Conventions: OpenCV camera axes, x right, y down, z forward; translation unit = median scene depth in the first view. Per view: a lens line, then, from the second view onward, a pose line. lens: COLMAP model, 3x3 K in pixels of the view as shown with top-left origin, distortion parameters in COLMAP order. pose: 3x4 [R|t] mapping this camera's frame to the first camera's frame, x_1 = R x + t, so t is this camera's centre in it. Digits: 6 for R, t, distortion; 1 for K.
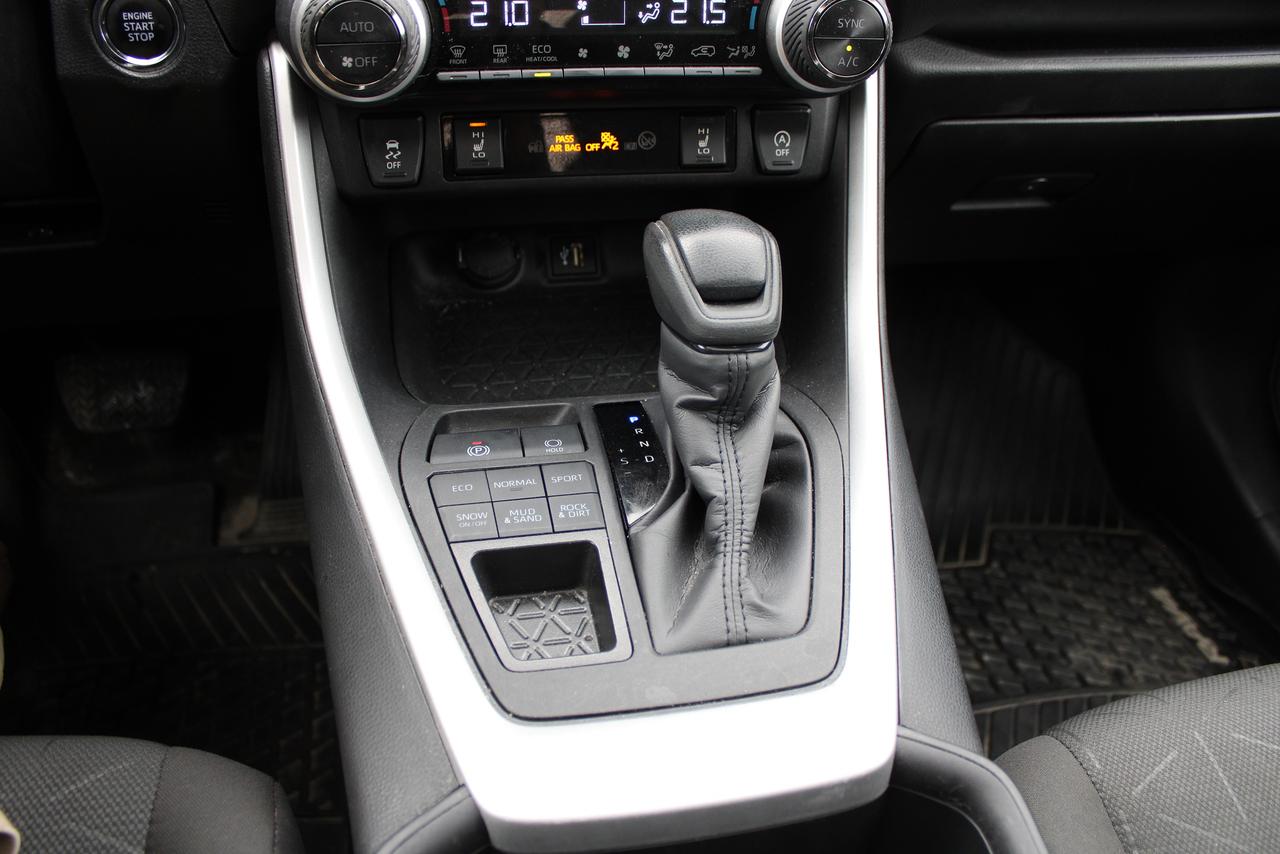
lens RADIAL K [[1059.3, 0, 646.3], [0, 1059.3, 418.0], [0, 0, 1]] dist [-0.171186, 0.131514]
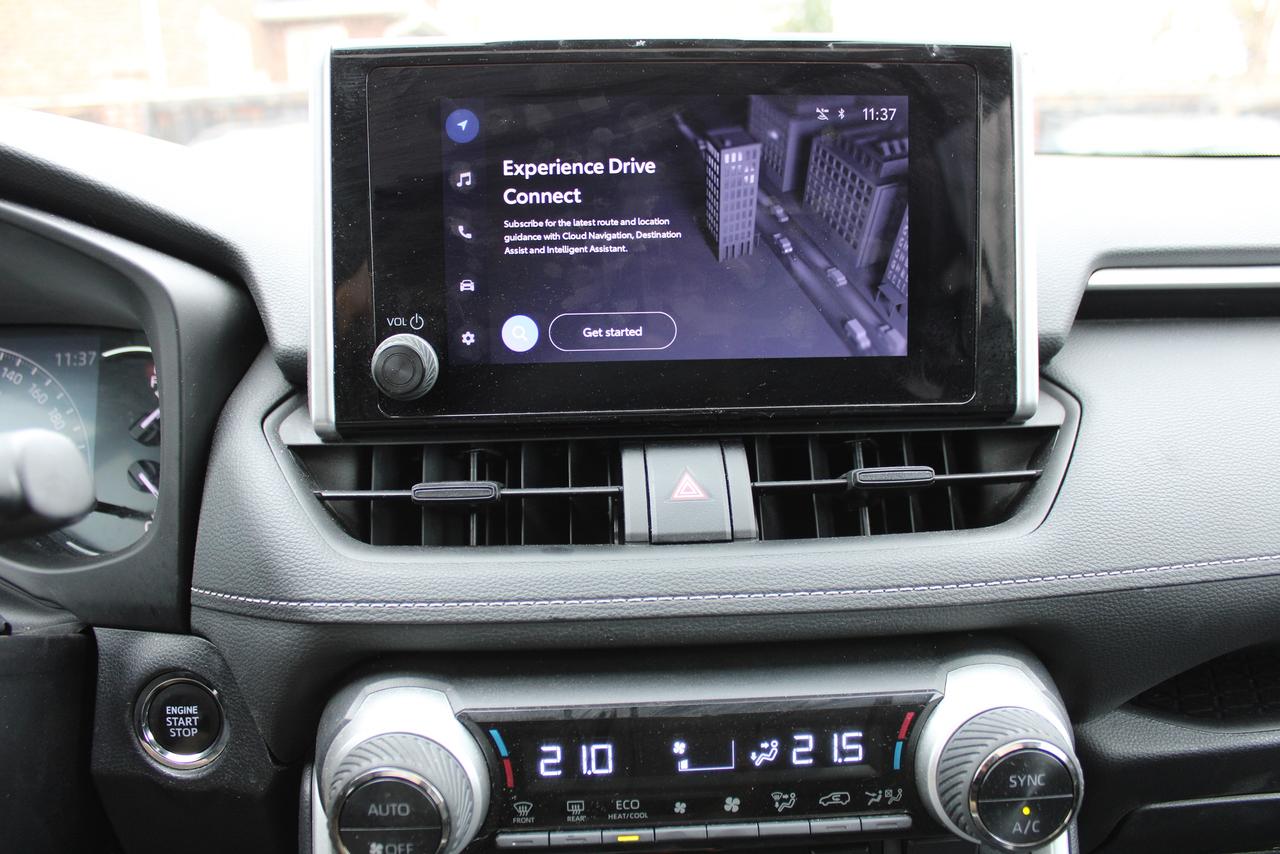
lens RADIAL K [[1059.3, 0, 634.0], [0, 1059.3, 427.6], [0, 0, 1]] dist [-0.171186, 0.131514]
pose [[0.985733, -0.028371, -0.165908, 0.043224], [-0.036076, 0.927174, -0.372891, -0.319388], [0.164405, 0.373556, 0.912922, 0.160917]]
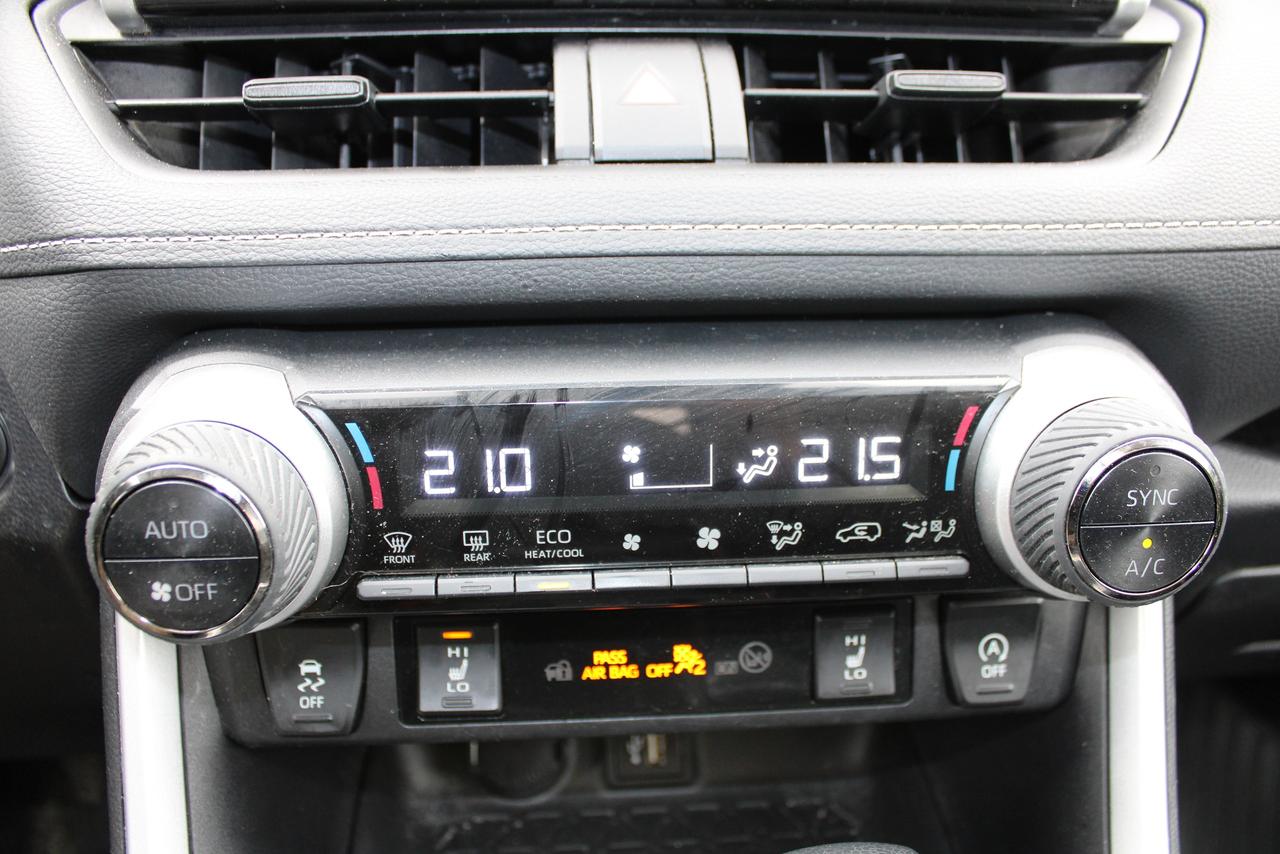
lens RADIAL K [[1059.3, 0, 638.8], [0, 1059.3, 428.2], [0, 0, 1]] dist [-0.171186, 0.131514]
pose [[0.990909, 0.004775, -0.134446, 0.015313], [-0.034781, 0.974485, -0.221742, -0.283983], [0.129957, 0.224402, 0.965792, 0.455133]]
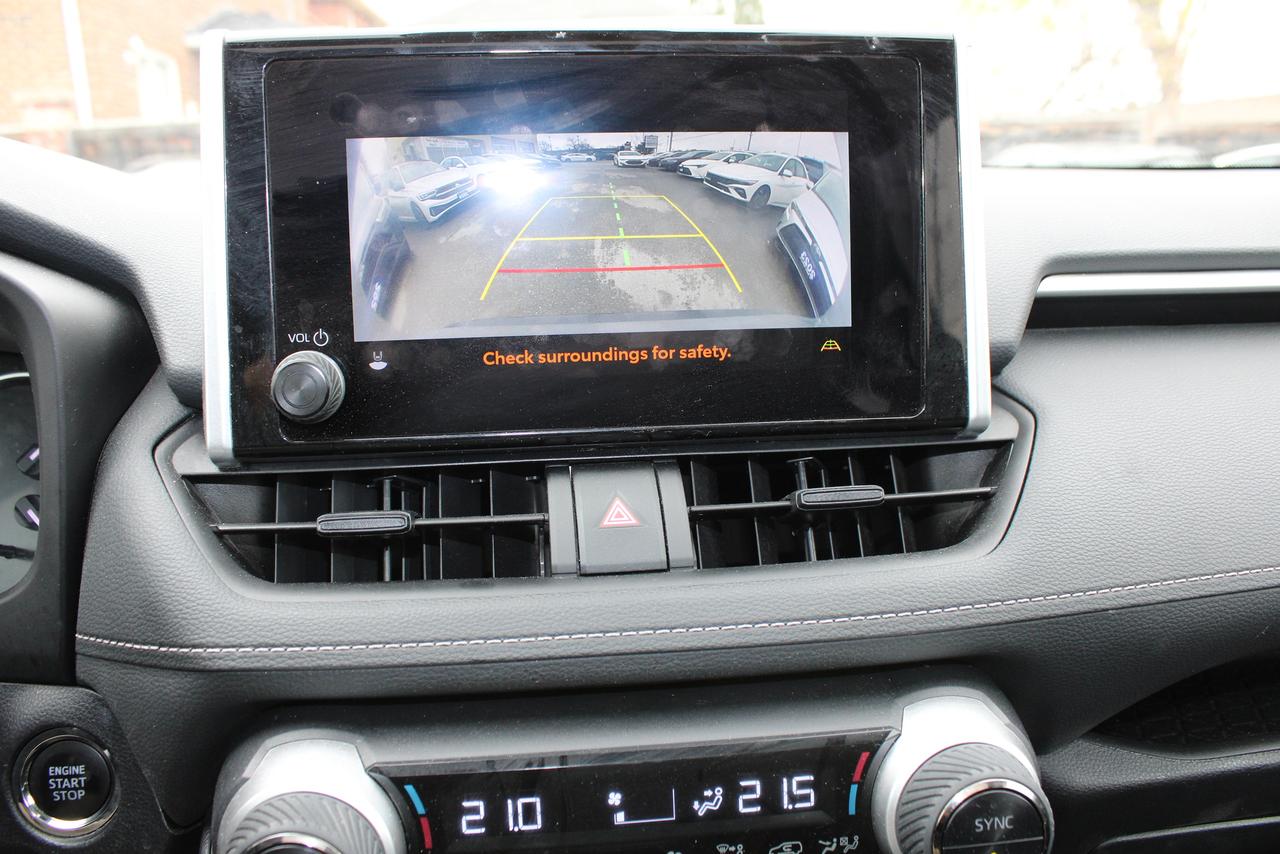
lens RADIAL K [[1059.3, 0, 635.2], [0, 1059.3, 428.7], [0, 0, 1]] dist [-0.171186, 0.131514]
pose [[0.993064, -0.048897, -0.106924, 0.042224], [0.002278, 0.917251, -0.398303, -0.339234], [0.117552, 0.395297, 0.911000, 0.226572]]
